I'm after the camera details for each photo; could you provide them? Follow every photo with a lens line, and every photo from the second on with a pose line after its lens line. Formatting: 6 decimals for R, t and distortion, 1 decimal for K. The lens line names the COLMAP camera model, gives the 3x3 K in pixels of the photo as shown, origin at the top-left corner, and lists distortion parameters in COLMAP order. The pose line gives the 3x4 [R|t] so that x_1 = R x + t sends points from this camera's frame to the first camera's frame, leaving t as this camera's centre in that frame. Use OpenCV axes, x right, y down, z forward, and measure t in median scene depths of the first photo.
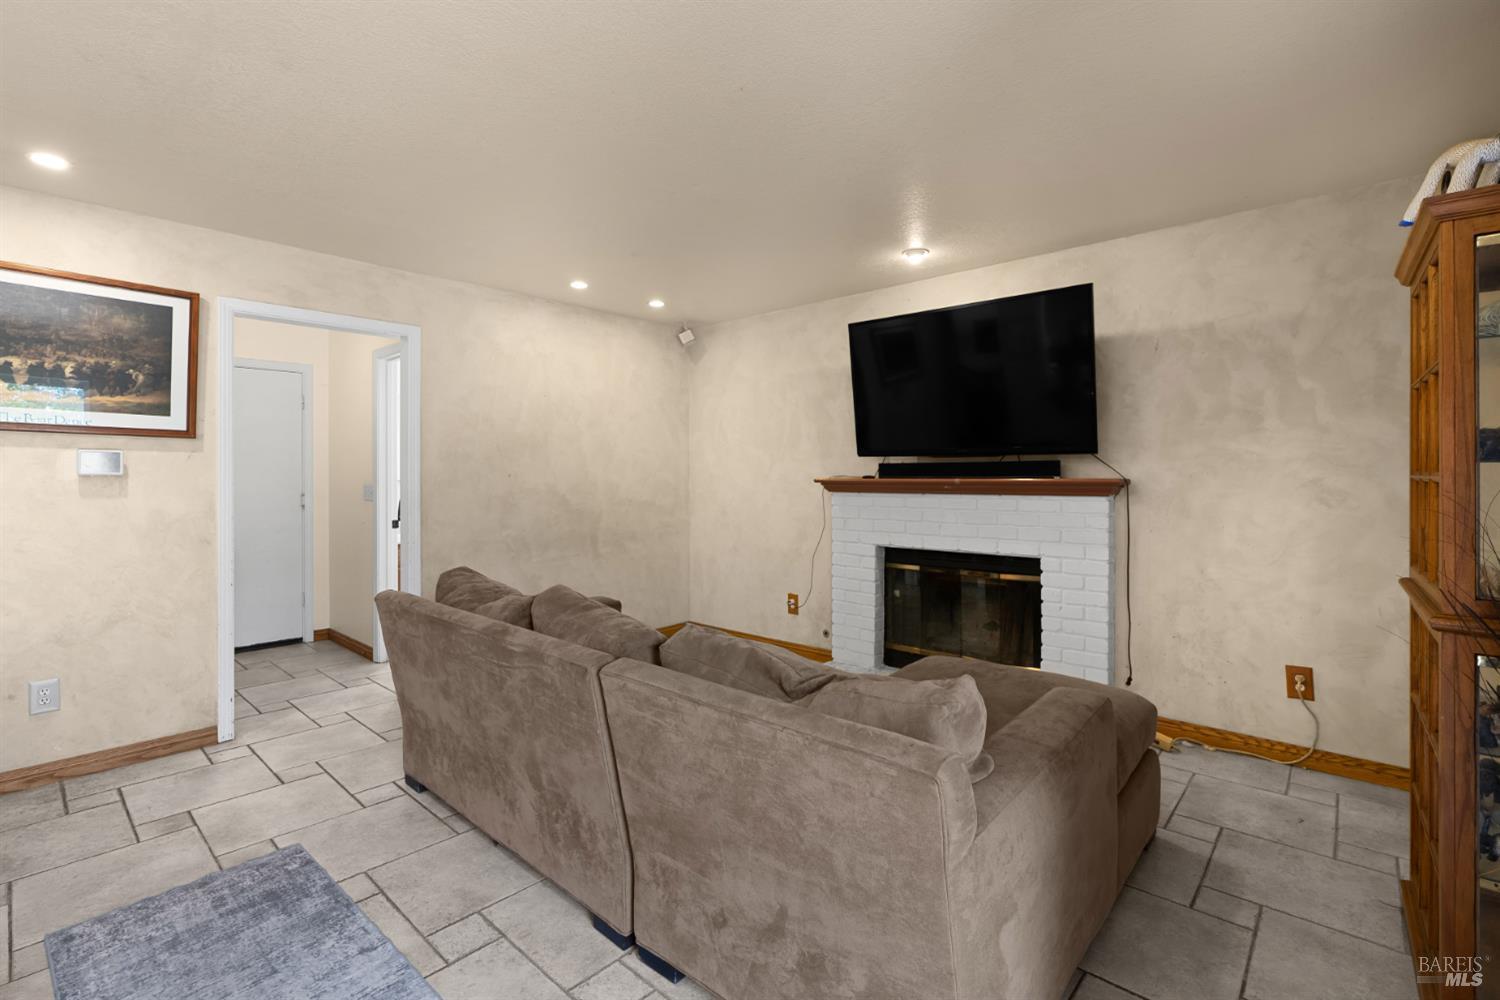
lens RADIAL K [[679.3, 0, 755.4], [0, 679.3, 471.3], [0, 0, 1]] dist [-0.009723, 0.003870]
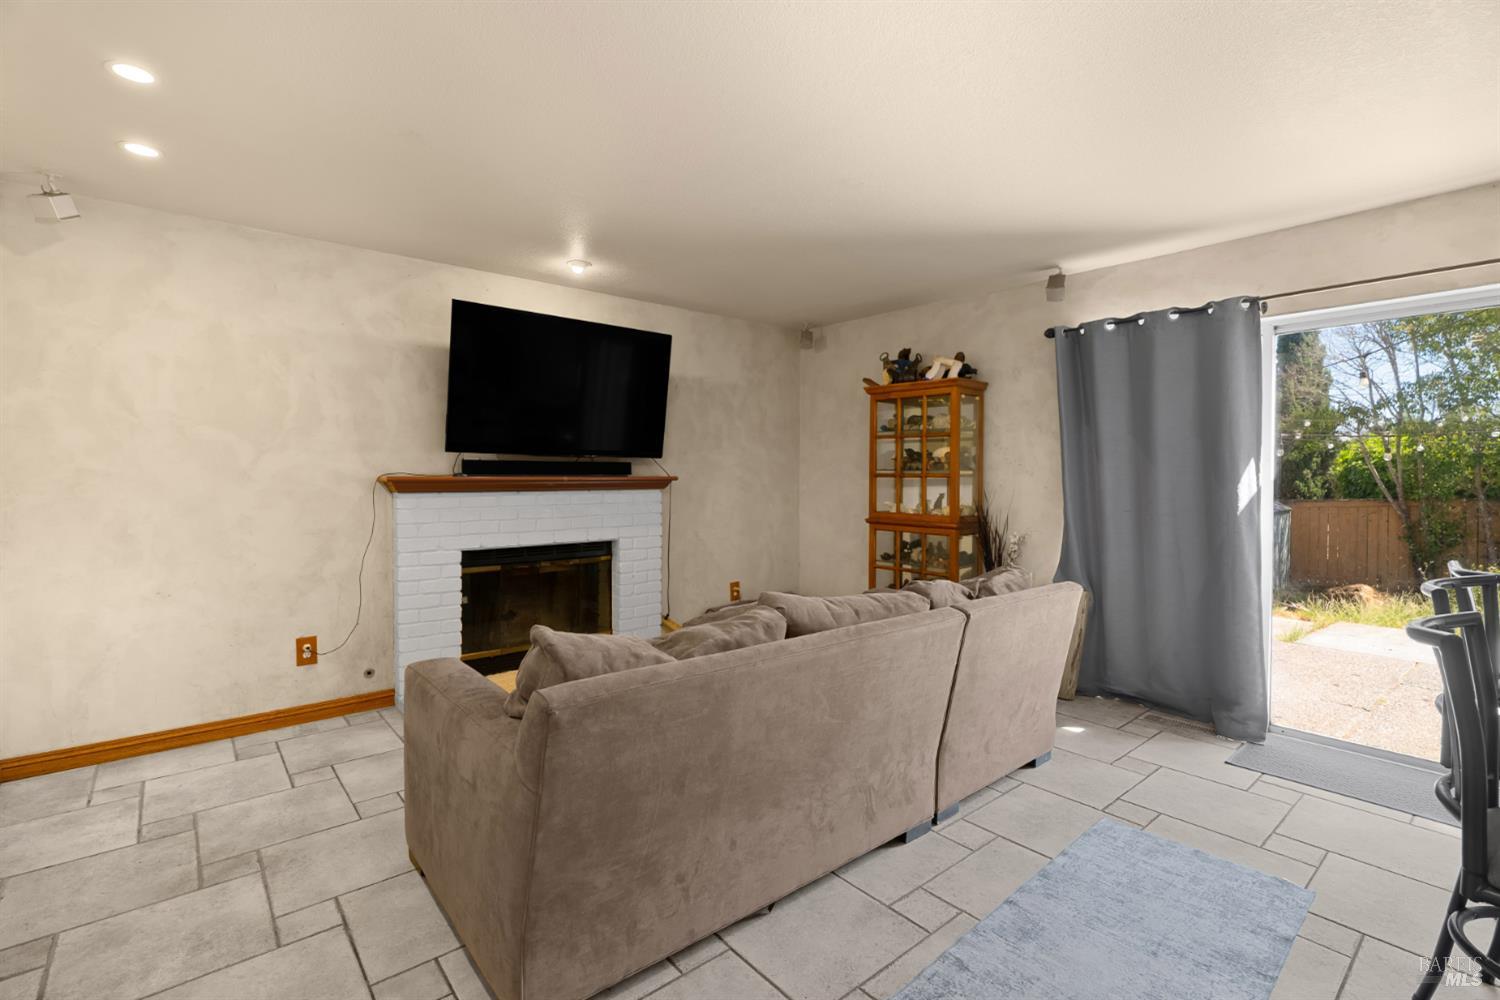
lens RADIAL K [[679.3, 0, 730.2], [0, 679.3, 506.3], [0, 0, 1]] dist [-0.009723, 0.003870]
pose [[0.166975, -0.054734, 0.984441, -0.793879], [-0.013655, 0.998234, 0.057817, -0.009363], [-0.985867, -0.023097, 0.165932, 0.597172]]
